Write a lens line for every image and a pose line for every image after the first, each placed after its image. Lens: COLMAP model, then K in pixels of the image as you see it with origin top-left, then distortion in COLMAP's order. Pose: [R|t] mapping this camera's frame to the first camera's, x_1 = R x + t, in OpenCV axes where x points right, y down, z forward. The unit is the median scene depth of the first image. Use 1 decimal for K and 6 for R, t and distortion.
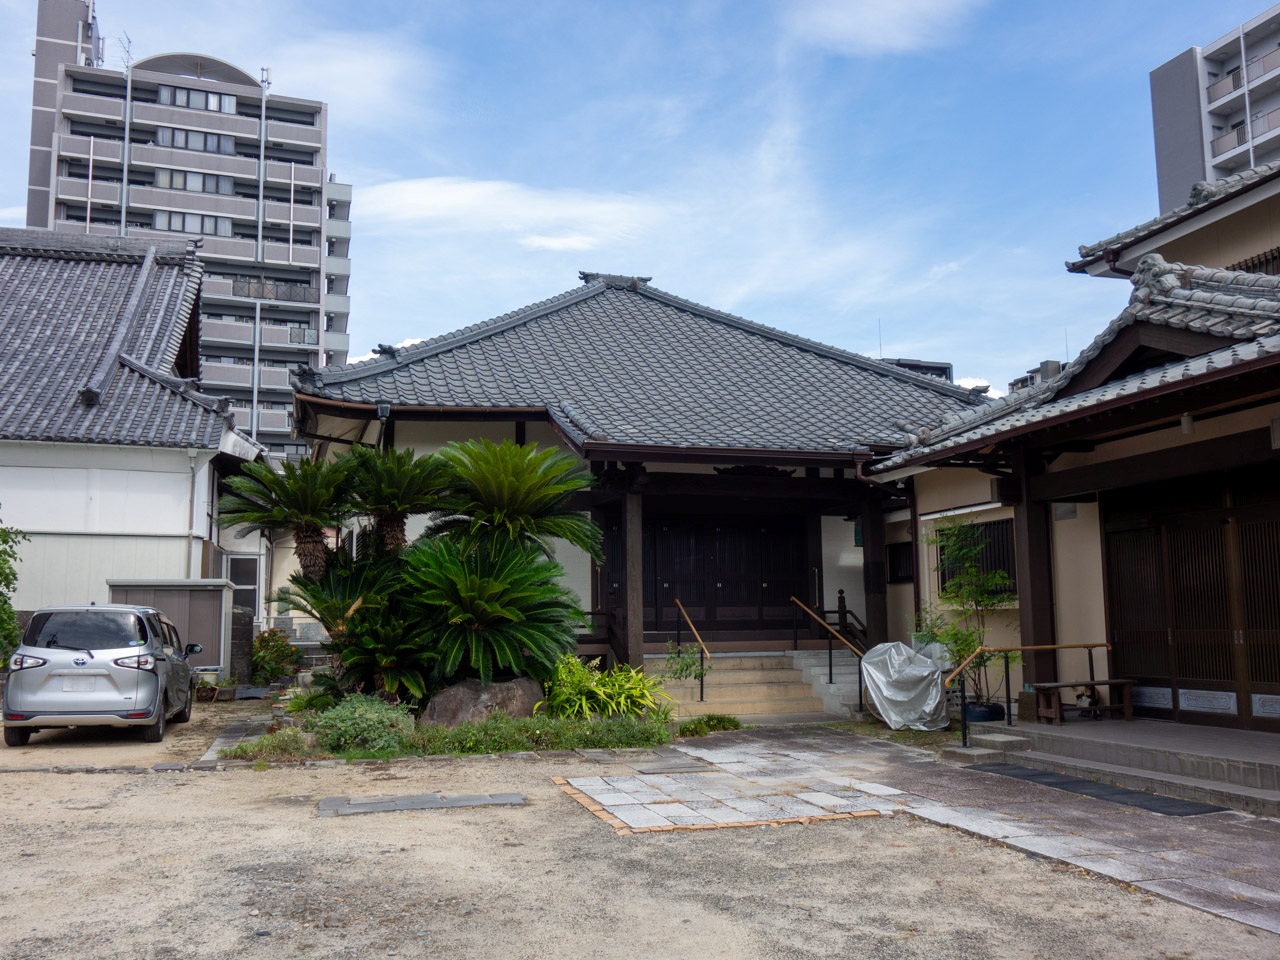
lens RADIAL K [[1137.0, 0, 640.4], [0, 1137.0, 483.3], [0, 0, 1]] dist [0.001688, -0.018715]
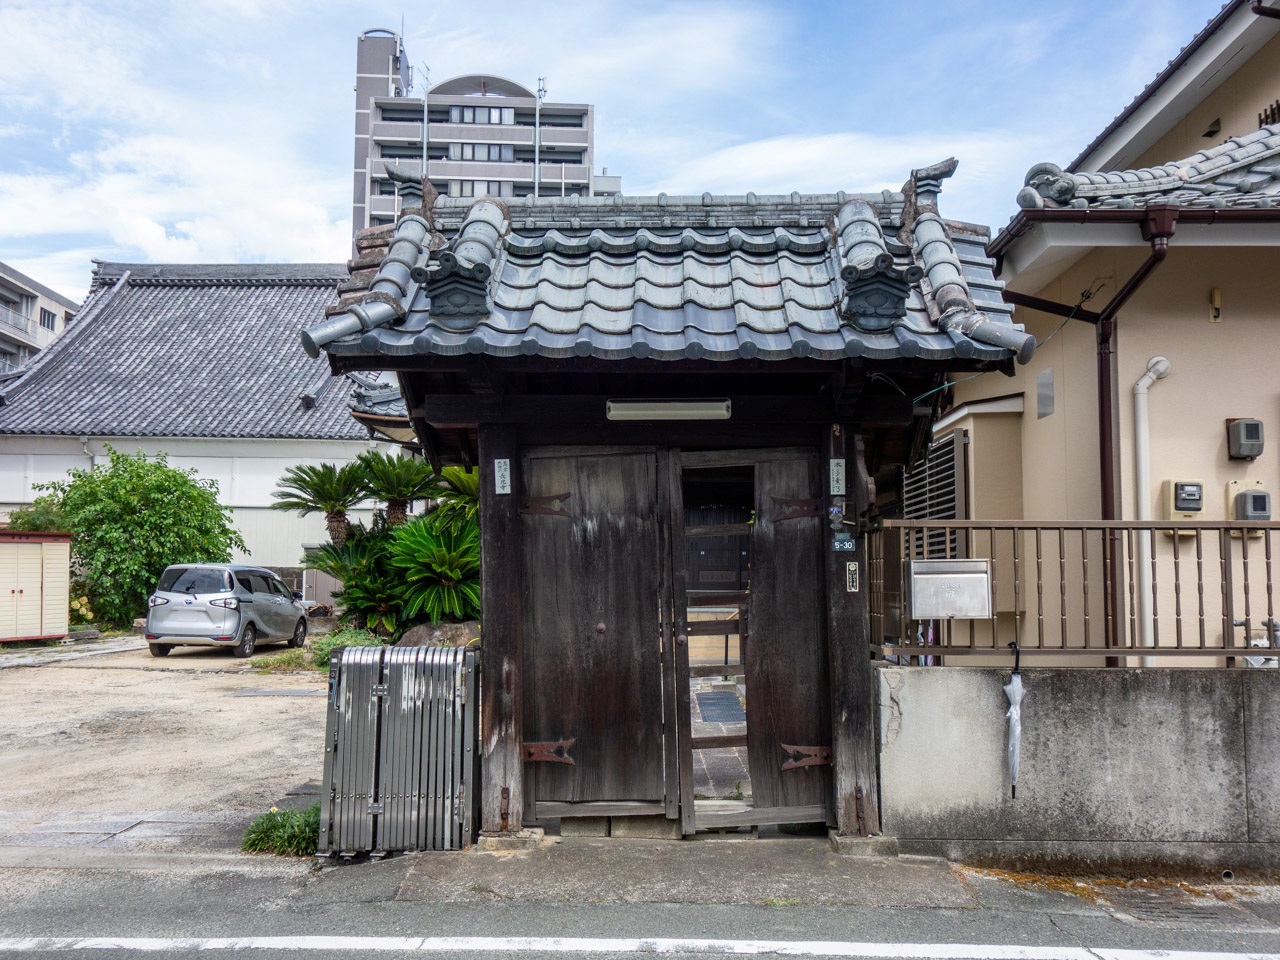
lens RADIAL K [[1137.0, 0, 638.1], [0, 1137.0, 479.4], [0, 0, 1]] dist [0.001688, -0.018715]
pose [[0.953458, -0.010914, -0.301328, 0.099635], [0.021148, 0.999304, 0.030720, -0.007248], [0.300783, -0.035663, 0.953025, -0.046913]]
